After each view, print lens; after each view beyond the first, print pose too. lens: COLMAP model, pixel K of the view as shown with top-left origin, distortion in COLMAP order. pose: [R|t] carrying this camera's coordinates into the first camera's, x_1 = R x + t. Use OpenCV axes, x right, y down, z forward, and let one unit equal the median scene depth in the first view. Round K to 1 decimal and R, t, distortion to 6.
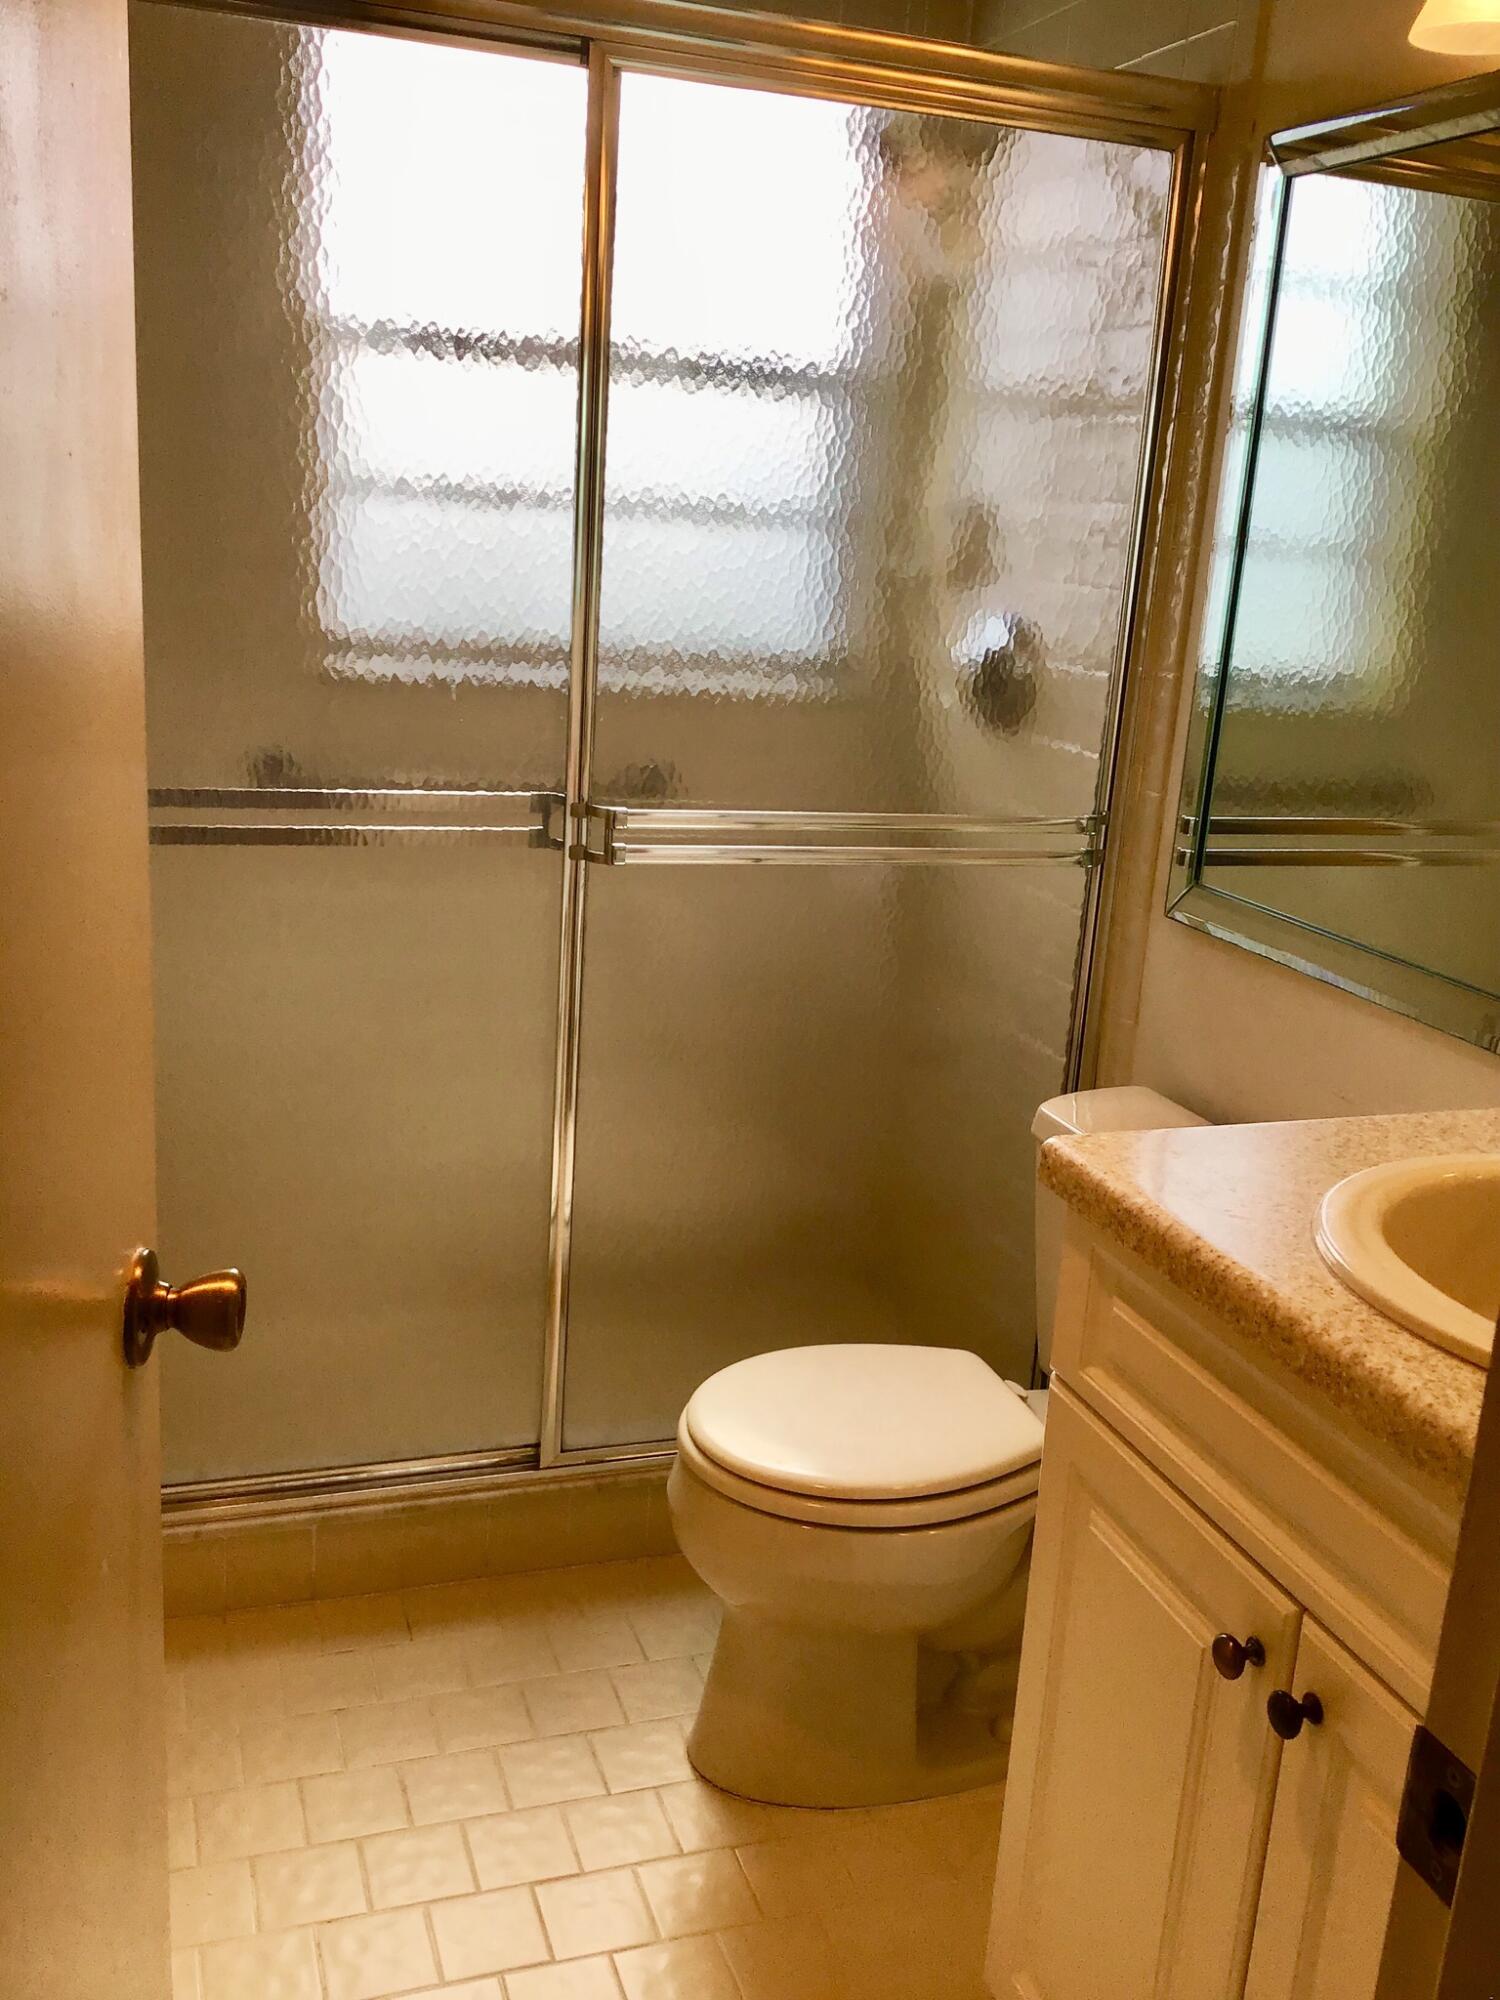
lens RADIAL K [[1800.3, 0, 792.1], [0, 1800.3, 1043.8], [0, 0, 1]] dist [0.114729, -0.222691]
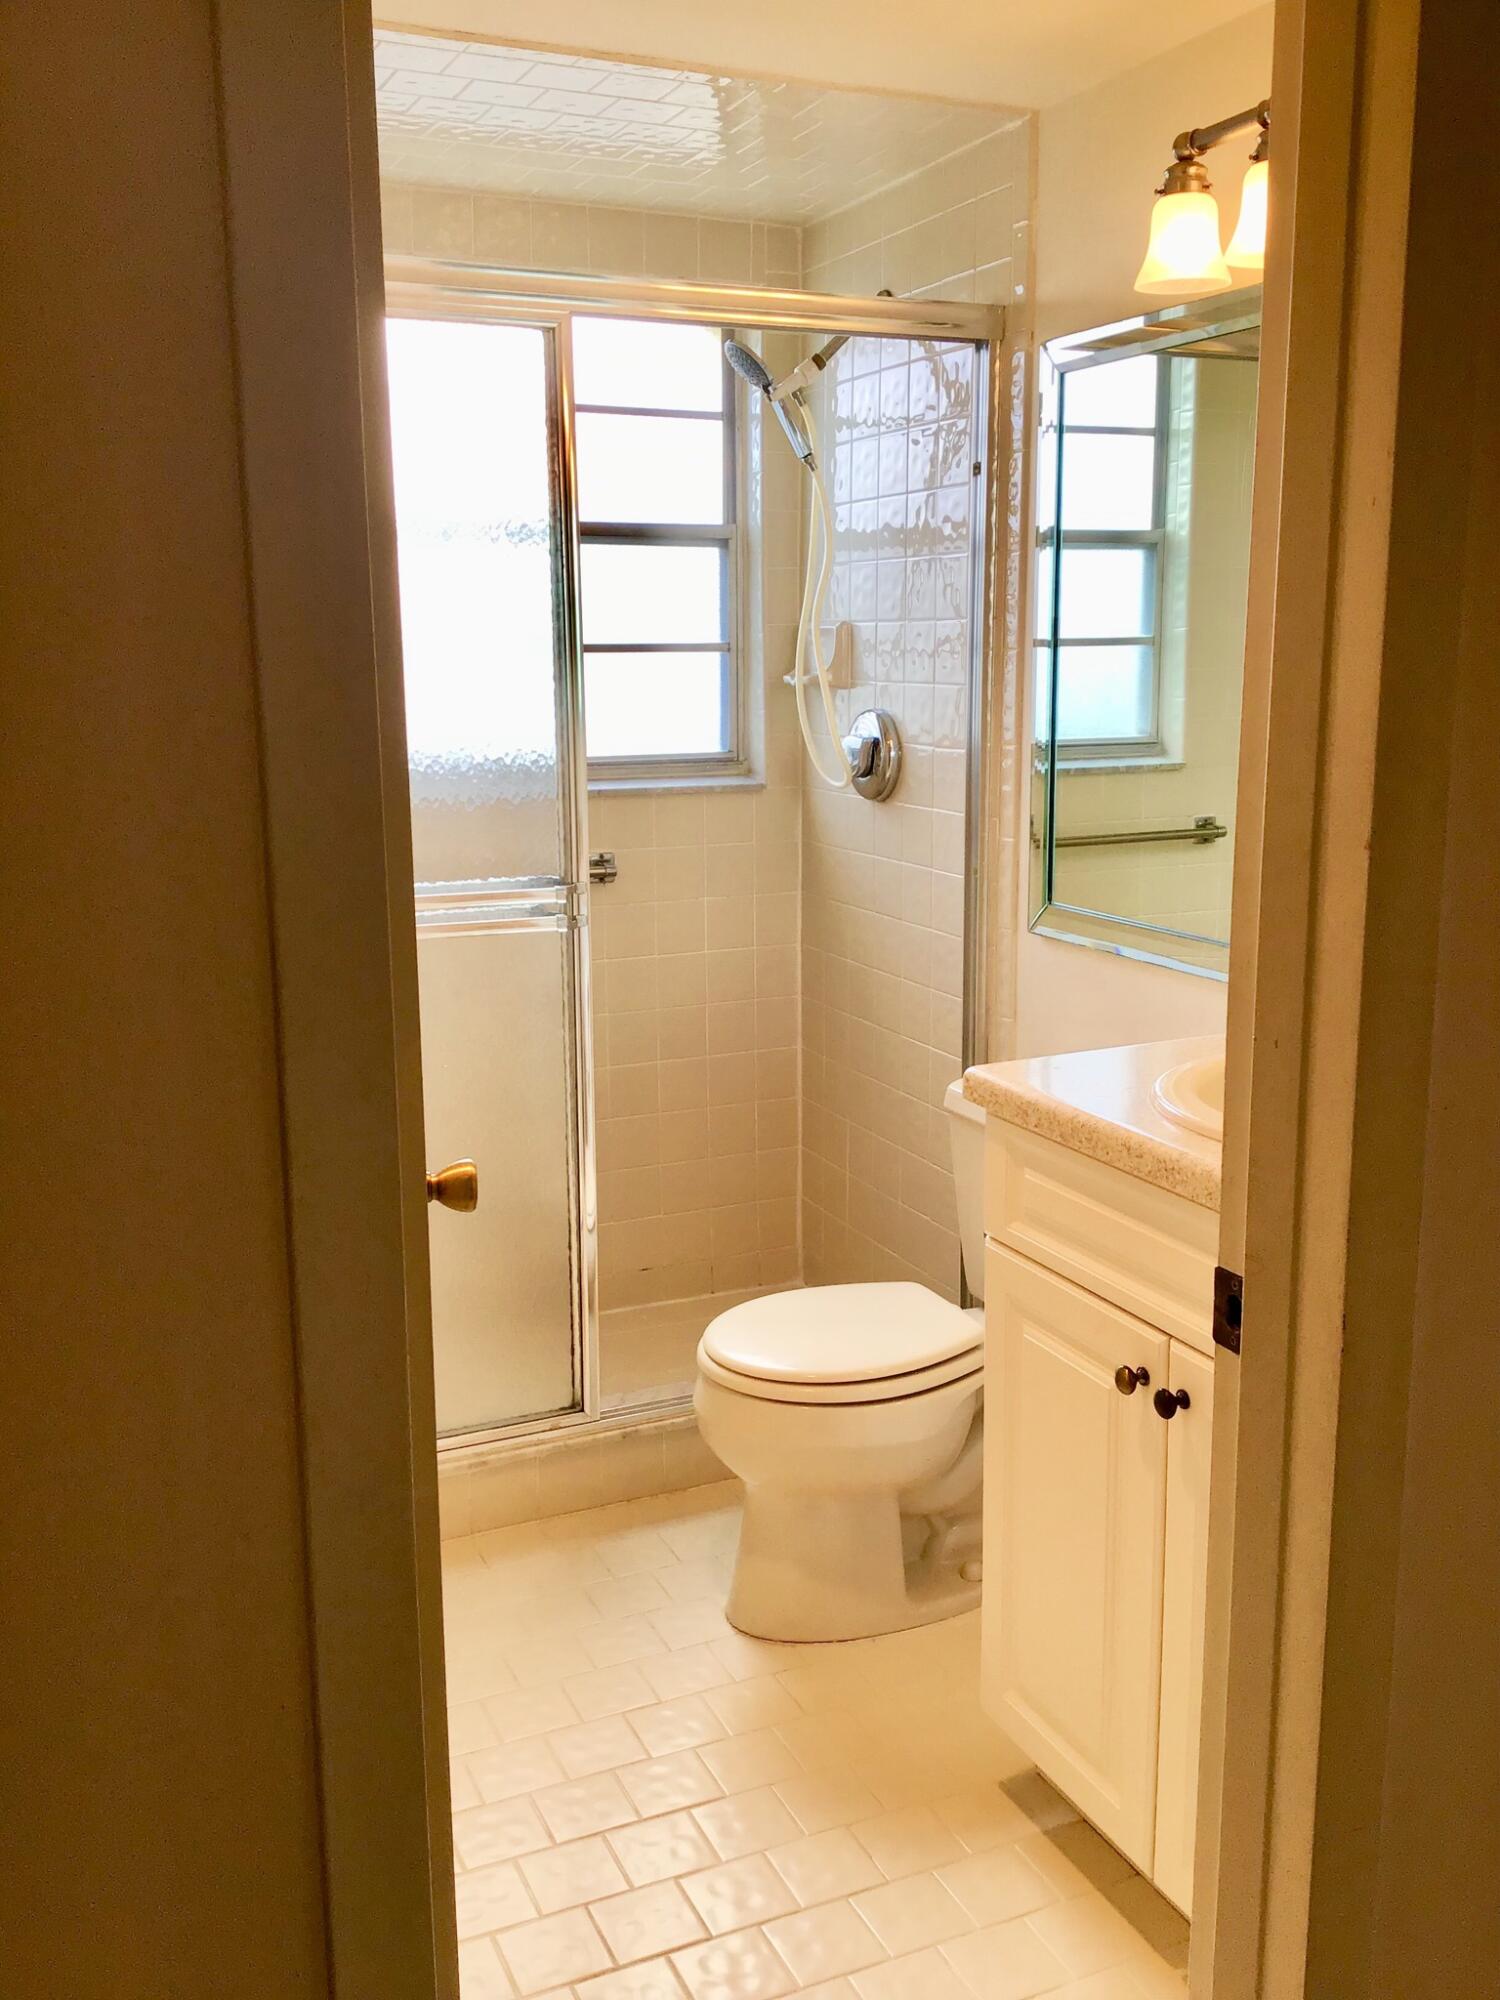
lens RADIAL K [[1800.6, 0, 752.1], [0, 1800.6, 1014.3], [0, 0, 1]] dist [0.132841, -0.226759]
pose [[0.994209, -0.093770, 0.052491, -0.066312], [0.097405, 0.992665, -0.071615, 0.066312], [-0.045391, 0.076313, 0.996050, -0.282616]]
